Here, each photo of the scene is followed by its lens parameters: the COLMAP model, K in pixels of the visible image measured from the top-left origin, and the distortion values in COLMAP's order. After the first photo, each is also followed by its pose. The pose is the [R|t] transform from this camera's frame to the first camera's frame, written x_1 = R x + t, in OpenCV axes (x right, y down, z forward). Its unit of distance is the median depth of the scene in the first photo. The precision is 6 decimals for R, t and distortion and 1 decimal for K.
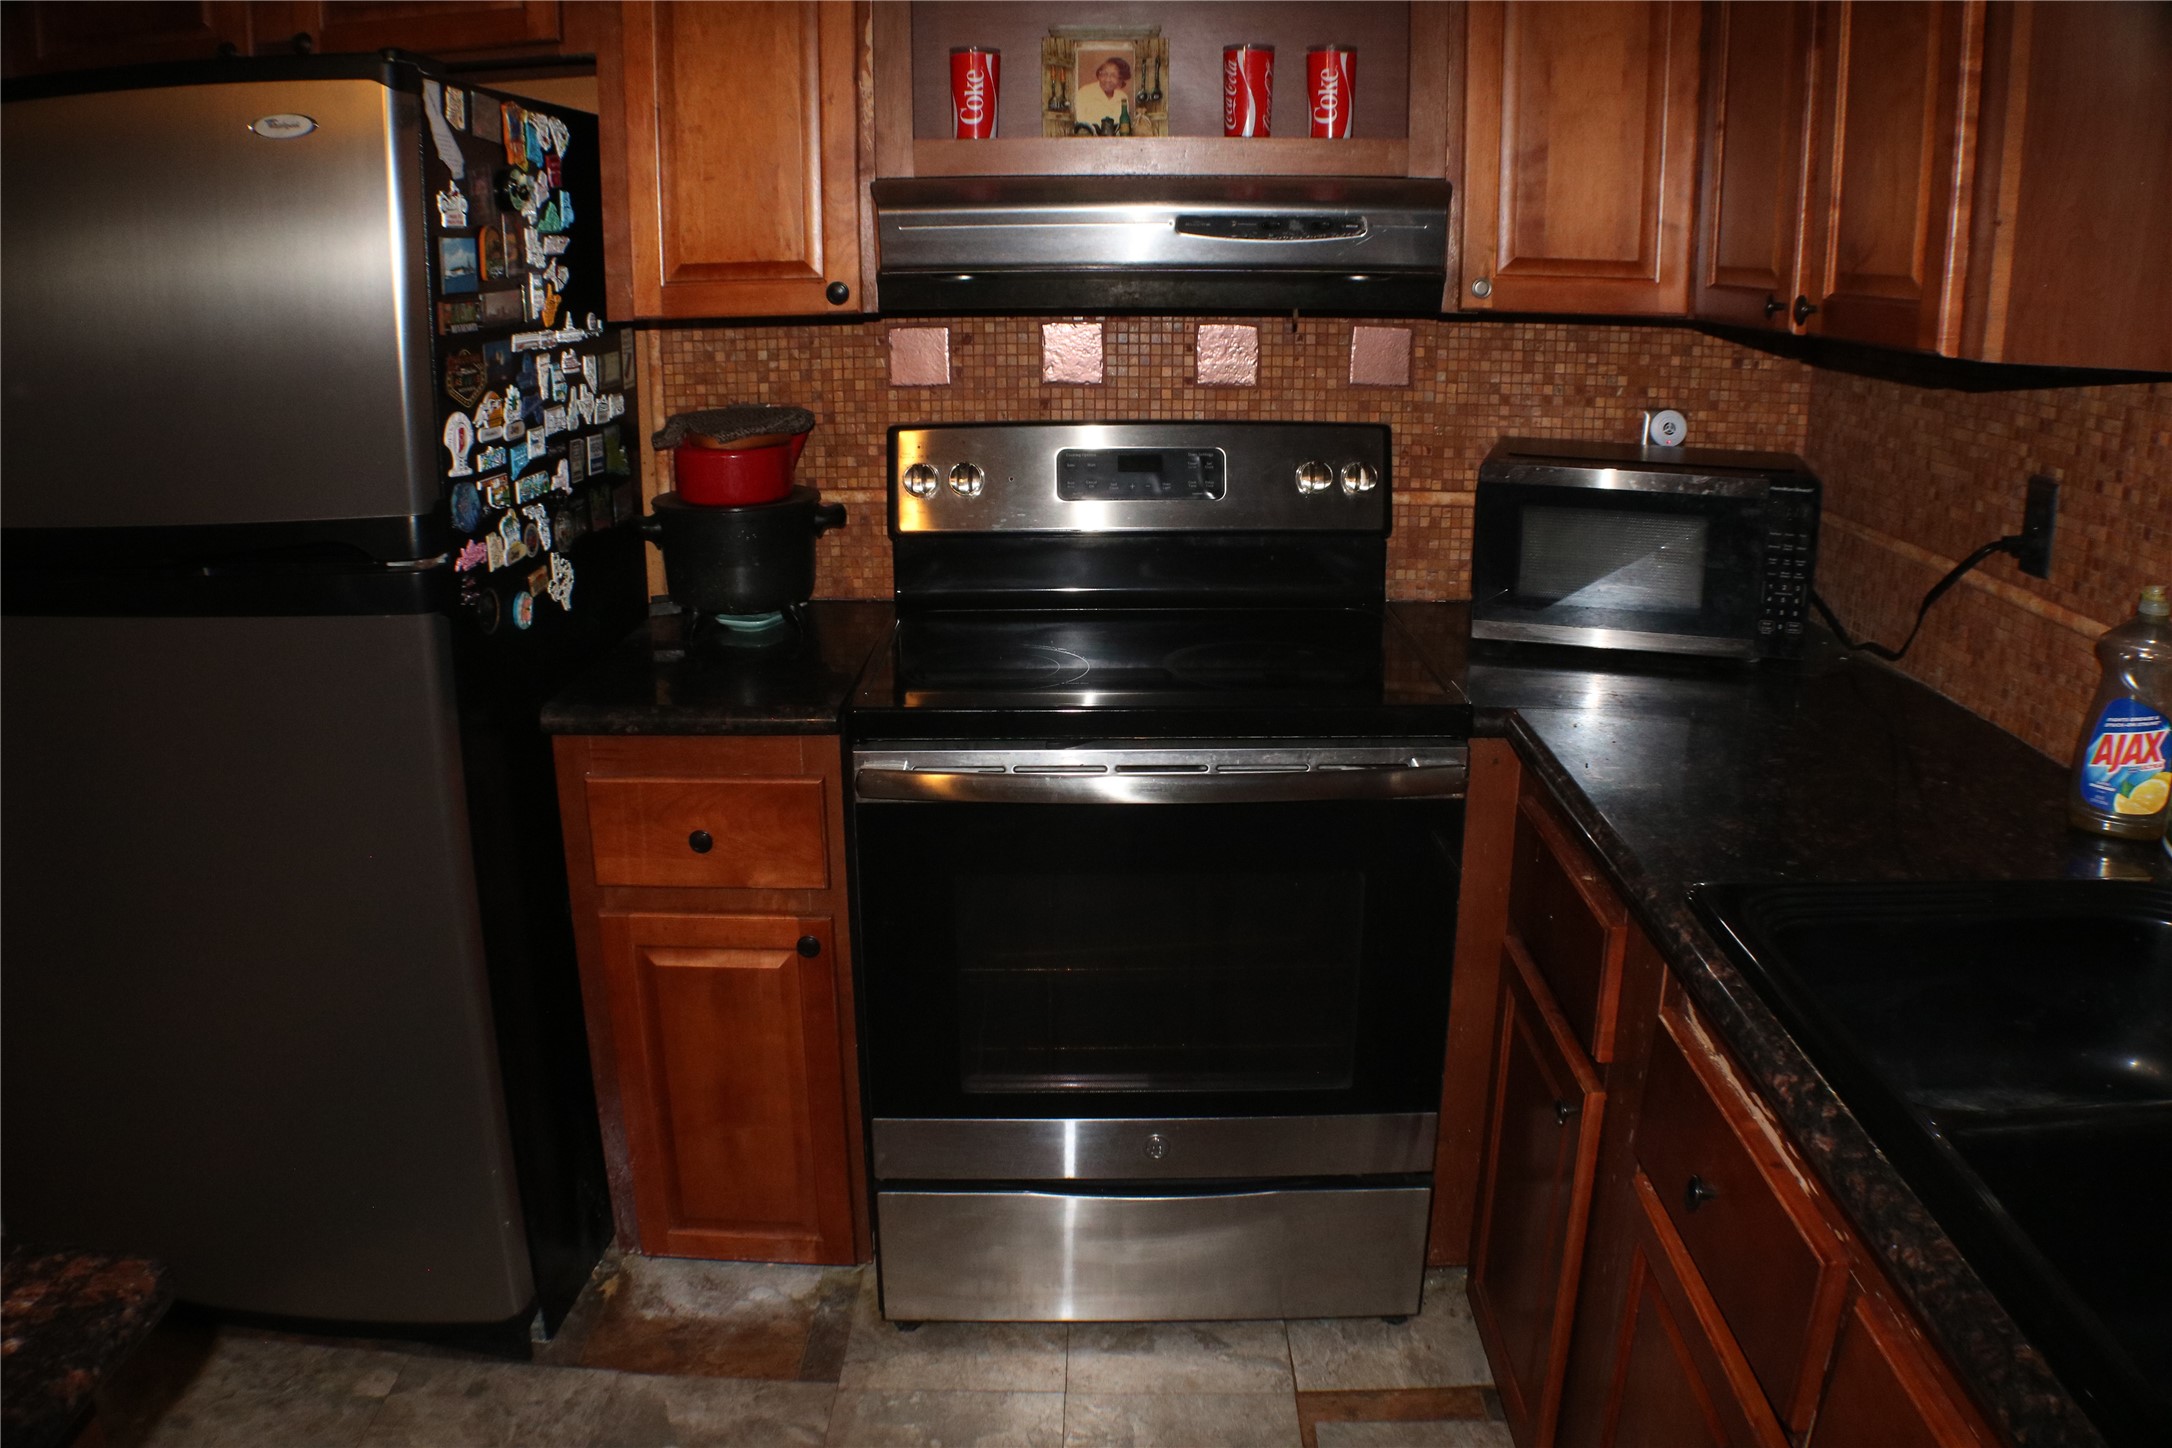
lens RADIAL K [[1605.0, 0, 1086.0], [0, 1605.0, 724.0], [0, 0, 1]] dist [-0.211517, 0.069812]
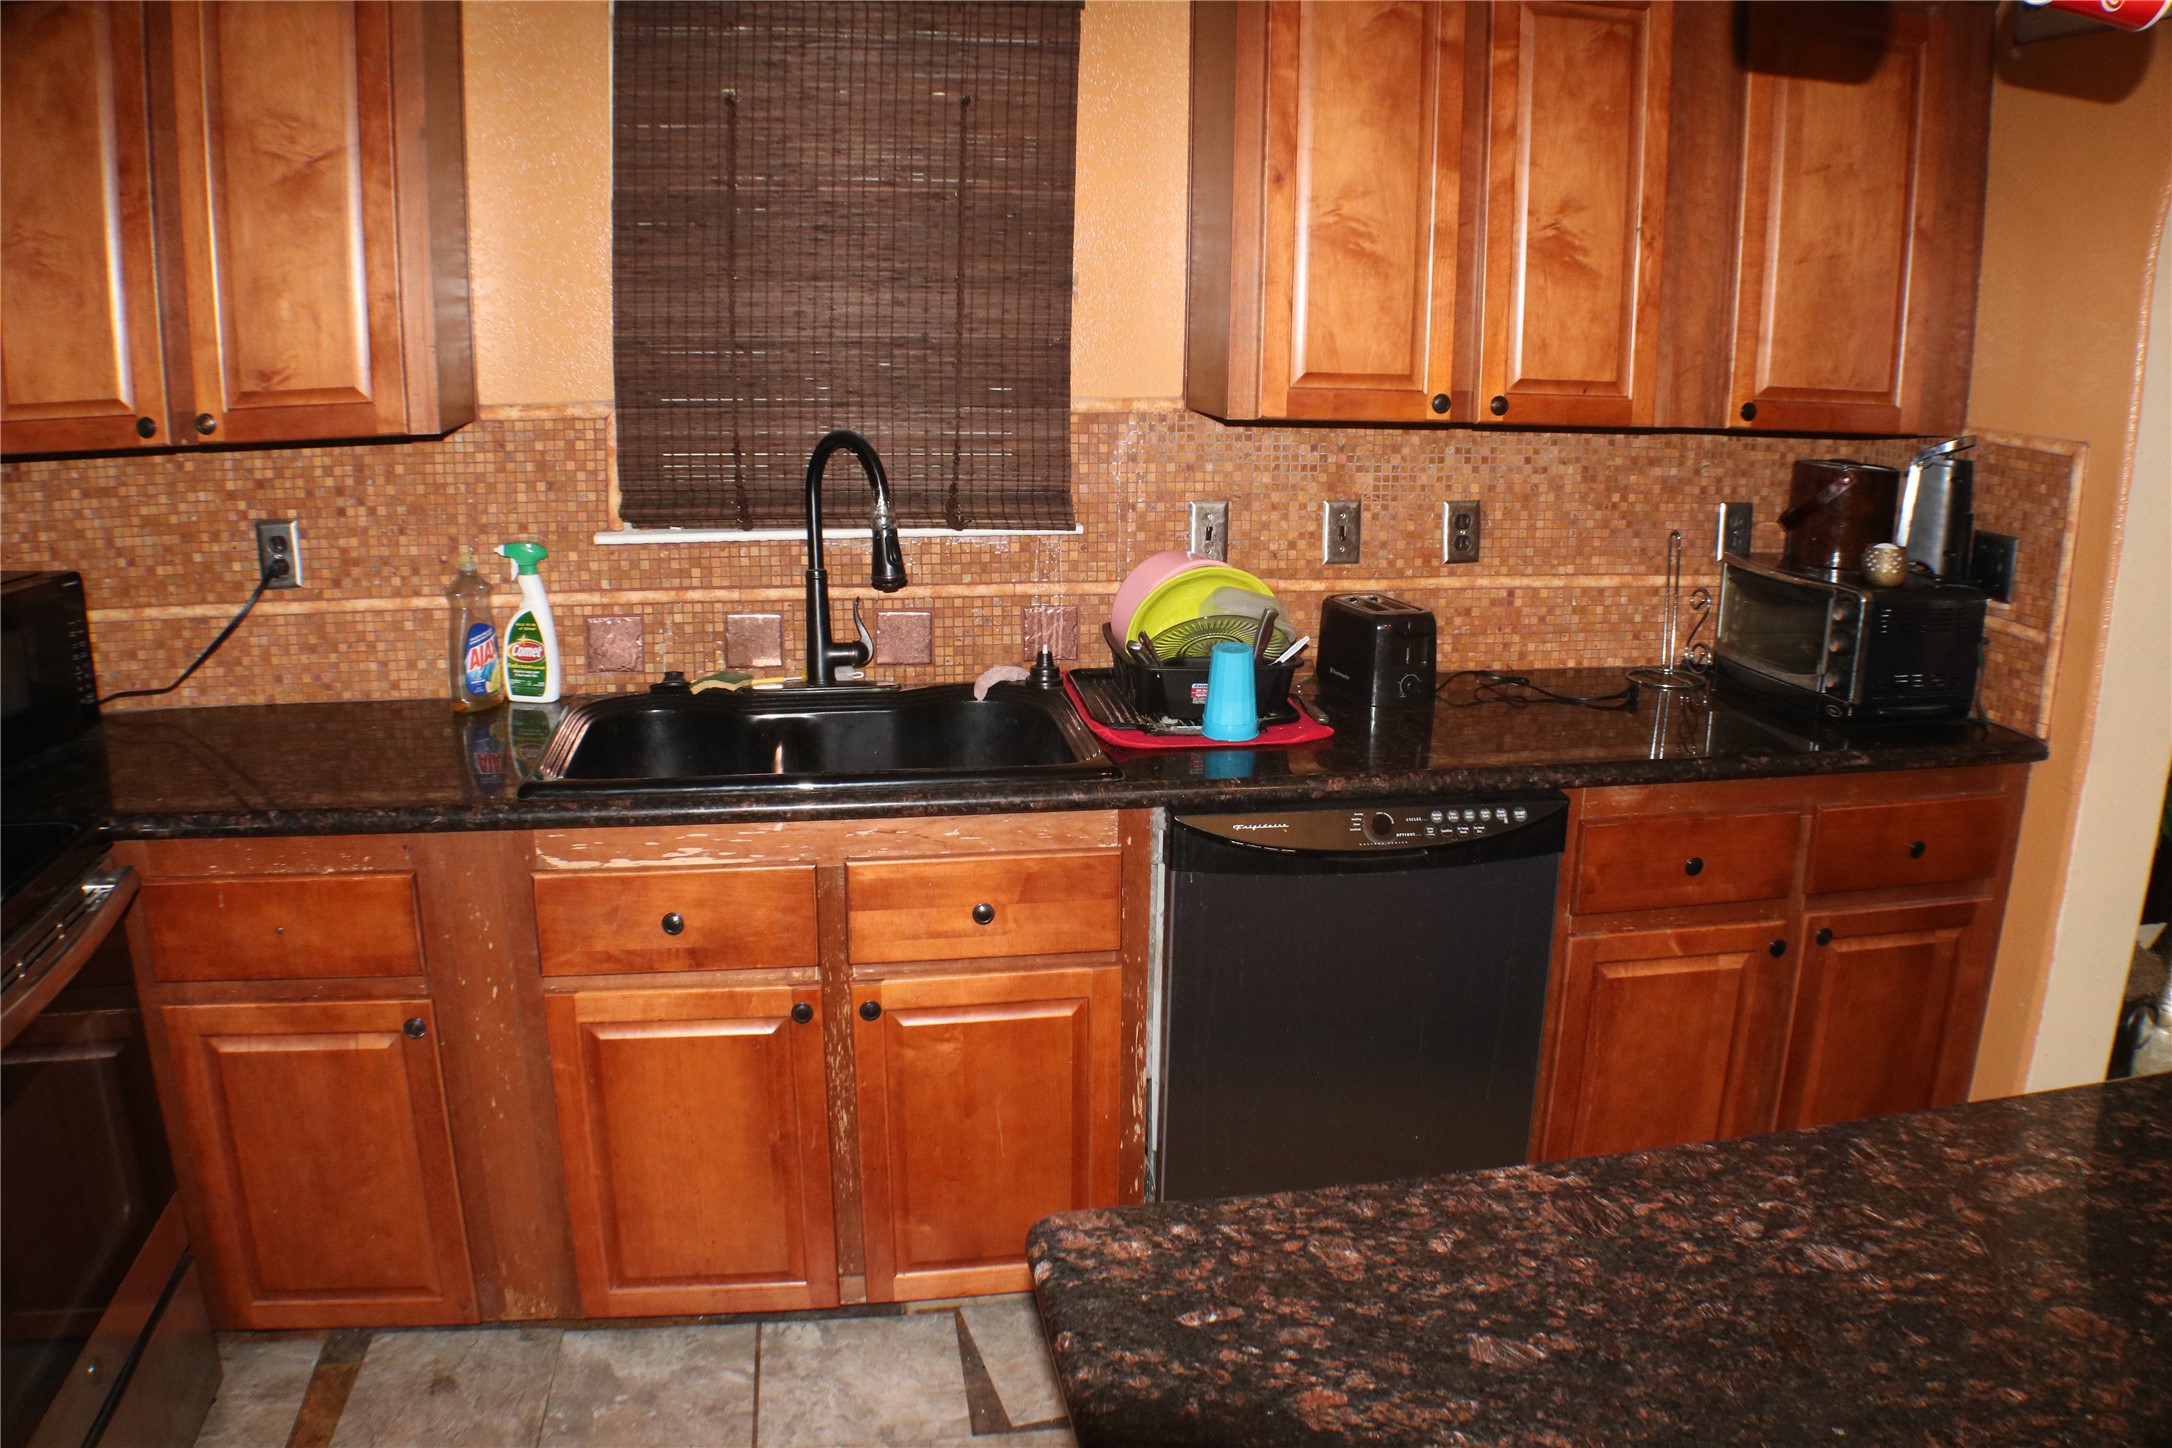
lens RADIAL K [[1605.0, 0, 1086.0], [0, 1605.0, 724.0], [0, 0, 1]] dist [-0.211517, 0.069812]
pose [[-0.201754, -0.250241, 0.946929, -0.903222], [0.274249, 0.913702, 0.299892, -0.206133], [-0.940257, 0.320199, -0.115714, 0.497577]]
